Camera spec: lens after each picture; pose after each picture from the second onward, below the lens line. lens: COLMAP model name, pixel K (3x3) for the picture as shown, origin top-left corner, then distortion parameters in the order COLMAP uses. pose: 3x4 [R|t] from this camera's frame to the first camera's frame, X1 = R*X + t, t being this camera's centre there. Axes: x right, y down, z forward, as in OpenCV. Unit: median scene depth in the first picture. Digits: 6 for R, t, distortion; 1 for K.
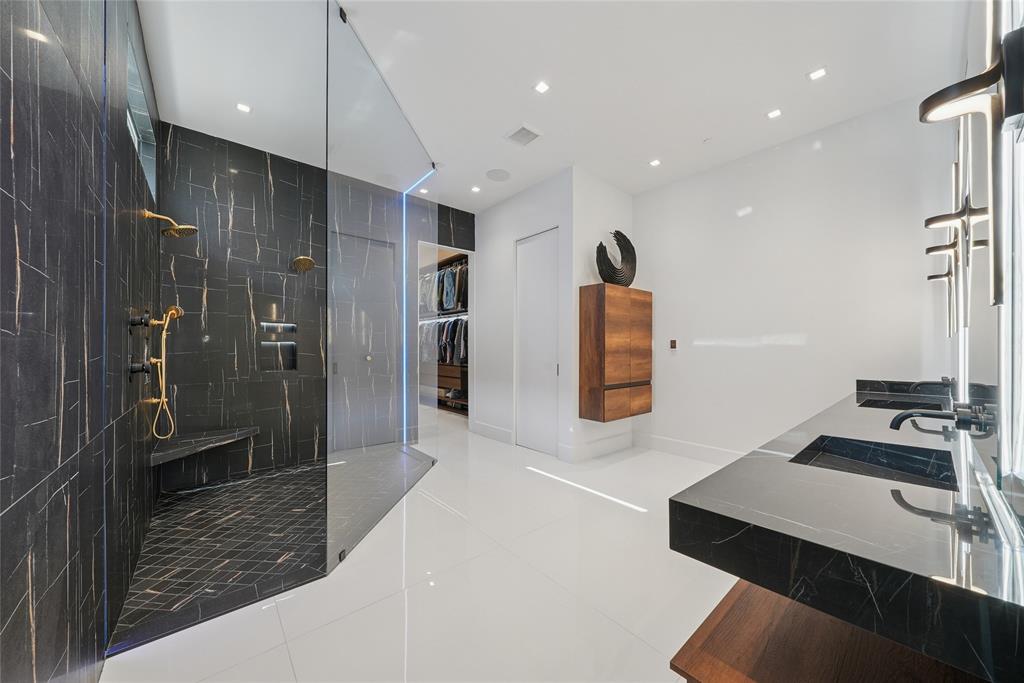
lens RADIAL K [[360.4, 0, 511.3], [0, 360.4, 351.9], [0, 0, 1]] dist [-0.002745, -0.000390]
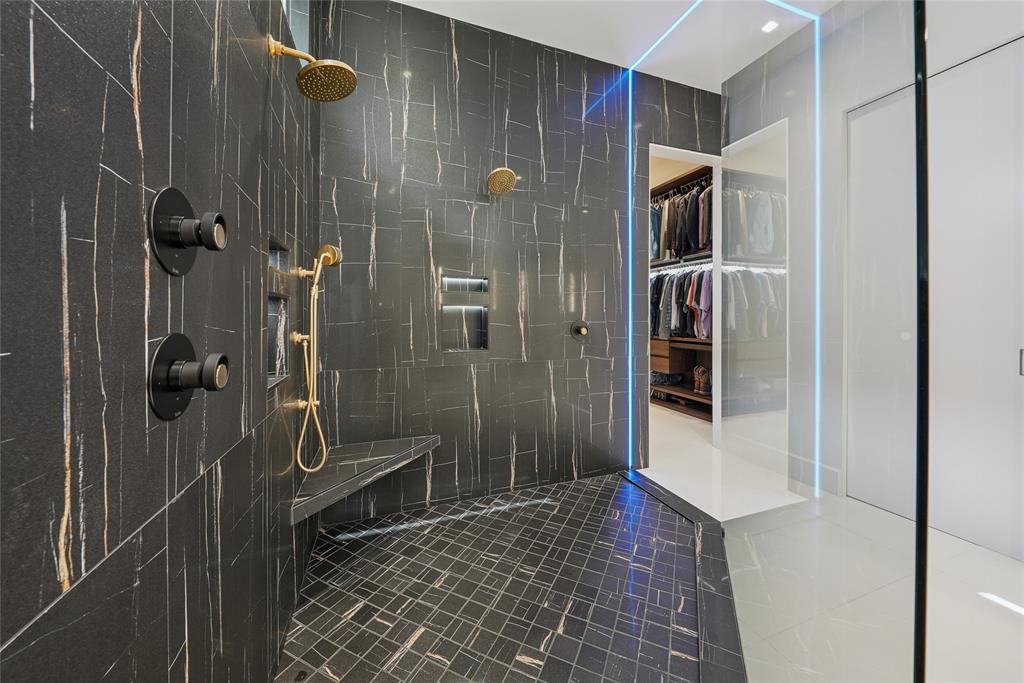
lens RADIAL K [[360.4, 0, 507.4], [0, 360.4, 316.1], [0, 0, 1]] dist [-0.002745, -0.000390]
pose [[0.933432, -0.003469, -0.358739, -0.364477], [0.000031, 0.999954, -0.009589, -0.003289], [0.358755, 0.008940, 0.933389, 0.446851]]
